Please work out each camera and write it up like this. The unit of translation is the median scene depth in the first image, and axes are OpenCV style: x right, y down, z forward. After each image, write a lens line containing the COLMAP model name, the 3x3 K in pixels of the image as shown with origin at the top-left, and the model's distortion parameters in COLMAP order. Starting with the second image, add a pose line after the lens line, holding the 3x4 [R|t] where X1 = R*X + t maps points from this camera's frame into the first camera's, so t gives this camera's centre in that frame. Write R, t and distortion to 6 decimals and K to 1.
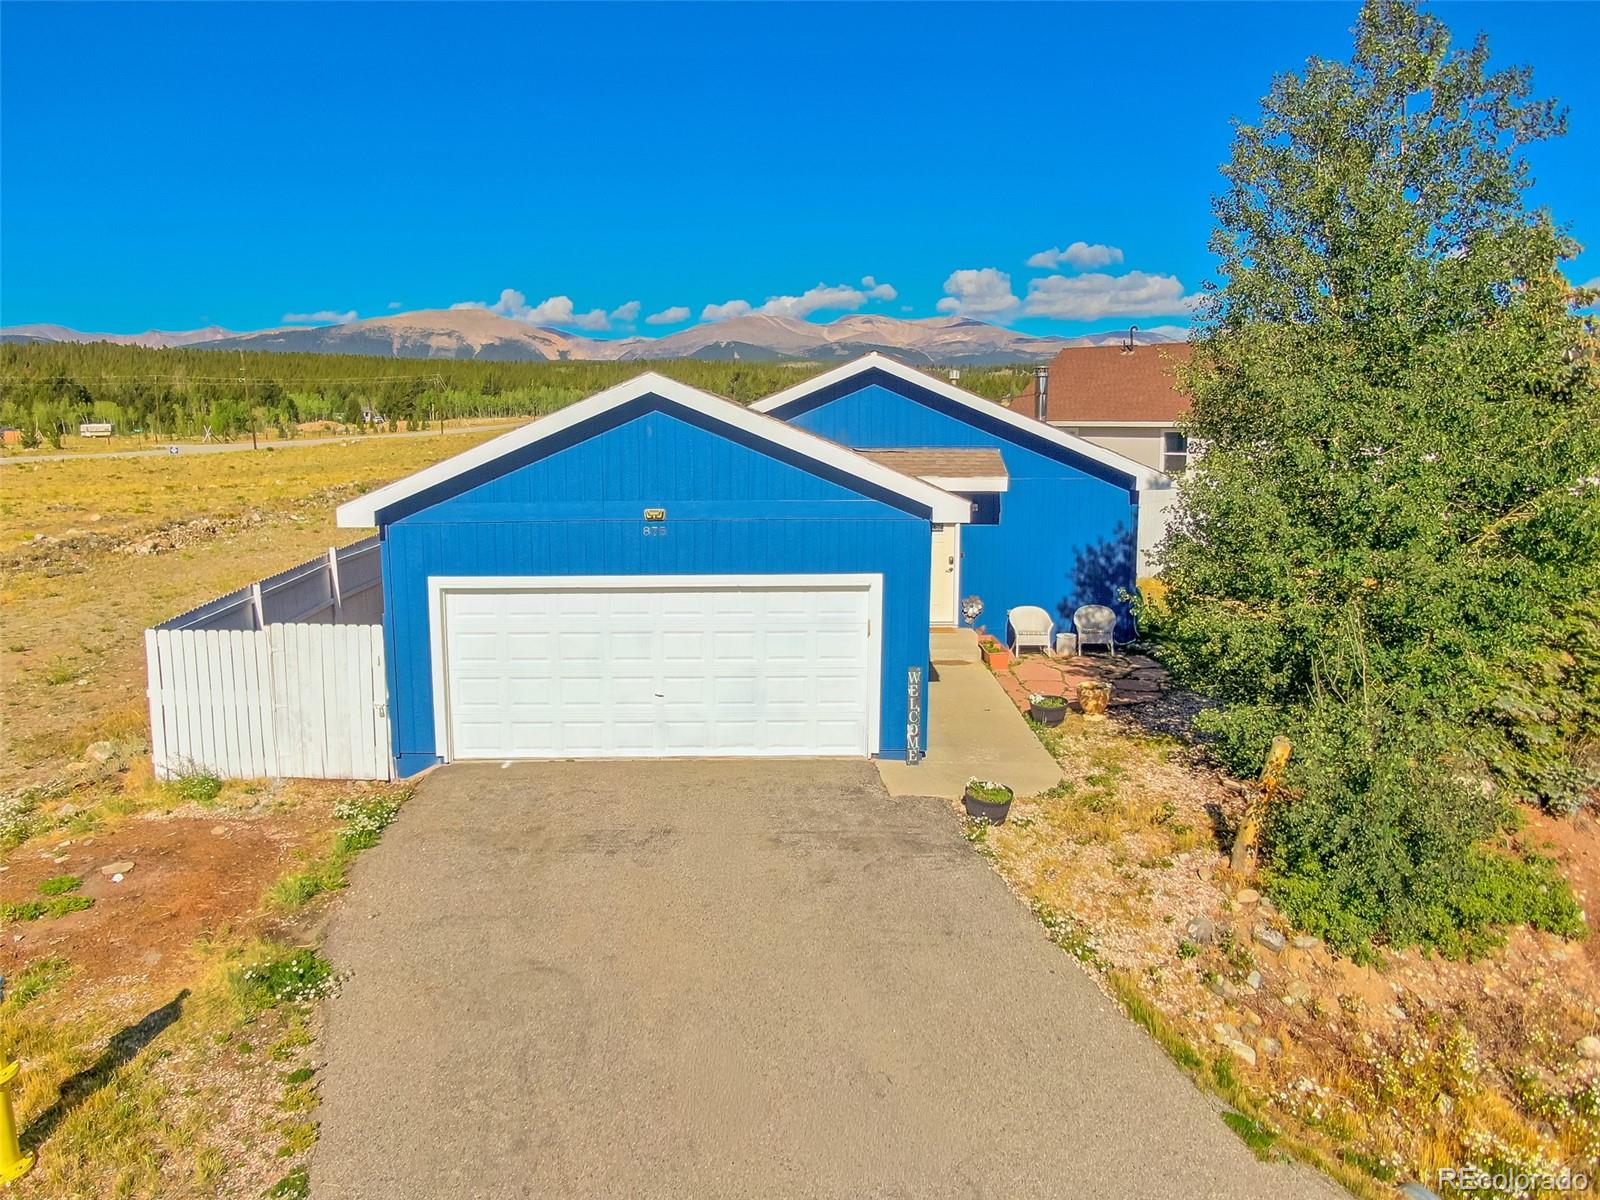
lens RADIAL K [[1120.2, 0, 798.7], [0, 1120.2, 599.0], [0, 0, 1]] dist [0.005711, -0.014975]
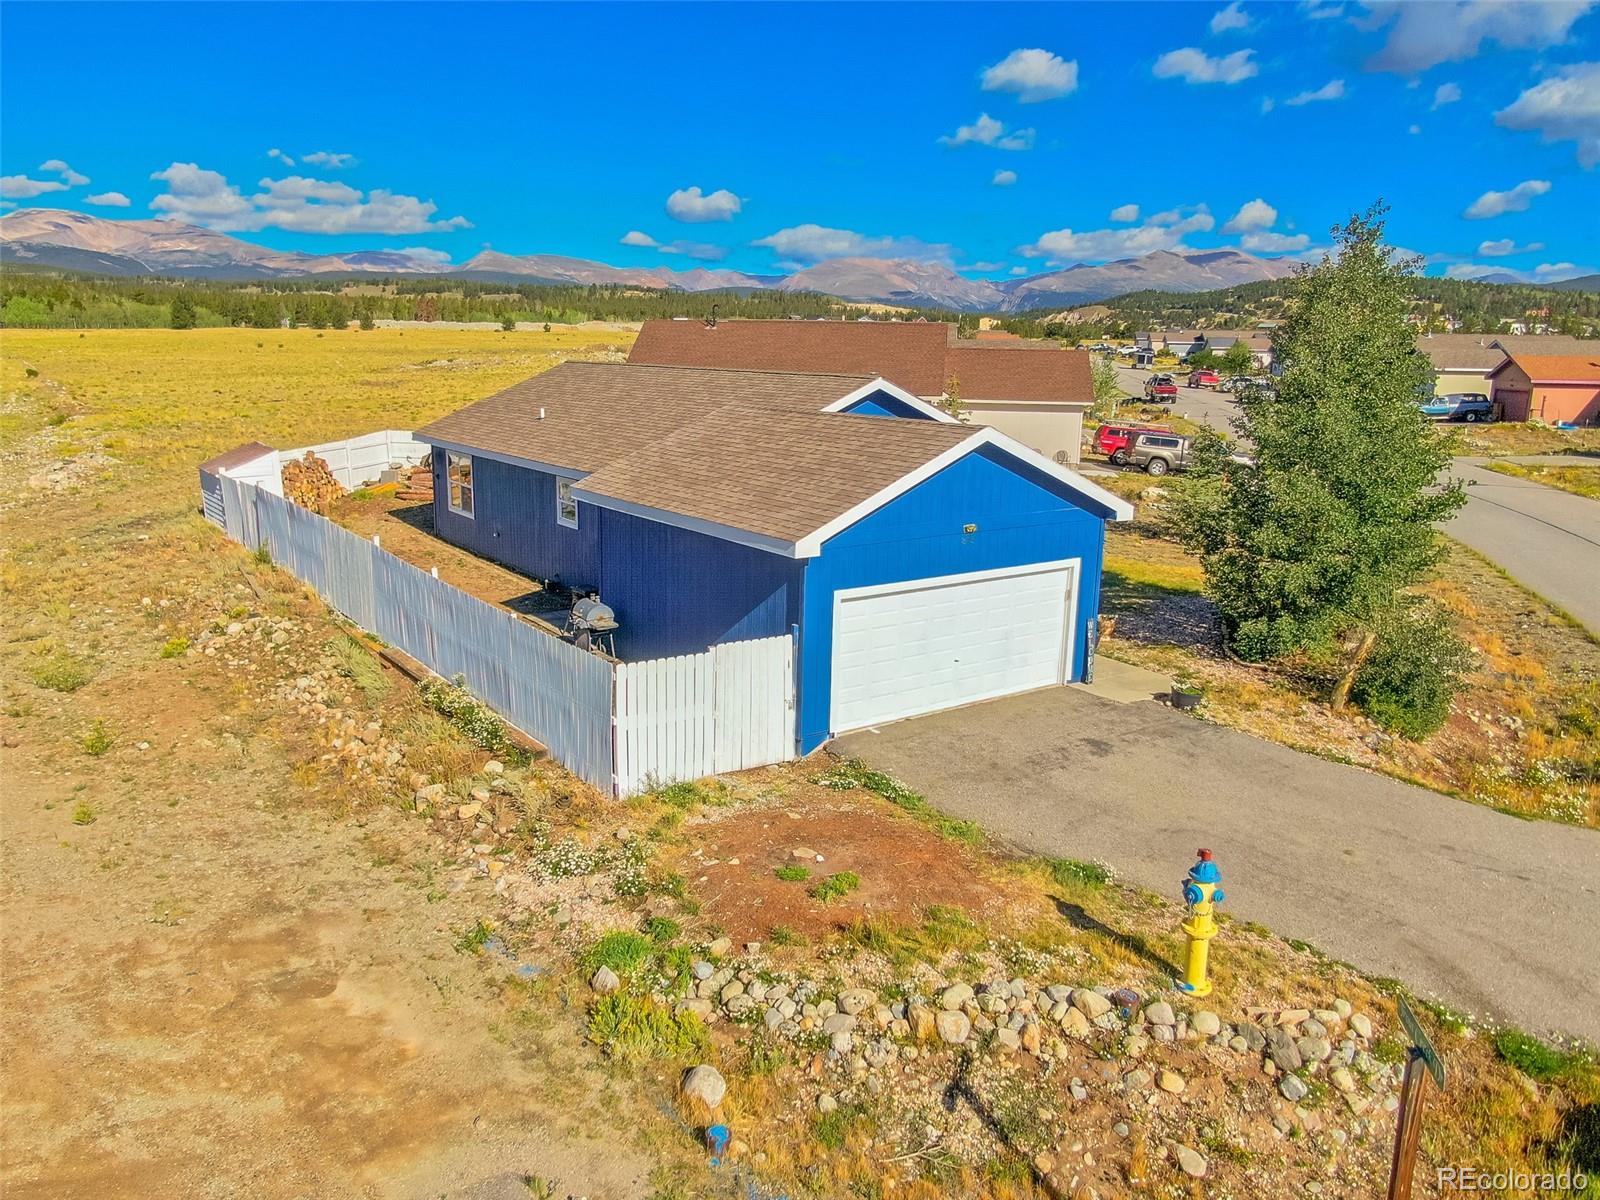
lens RADIAL K [[1120.2, 0, 803.4], [0, 1120.2, 601.0], [0, 0, 1]] dist [0.005711, -0.014975]
pose [[0.824547, -0.105108, 0.555944, -1.097134], [0.070626, 0.994028, 0.083185, -0.119149], [-0.561368, -0.029326, 0.827047, -0.007328]]
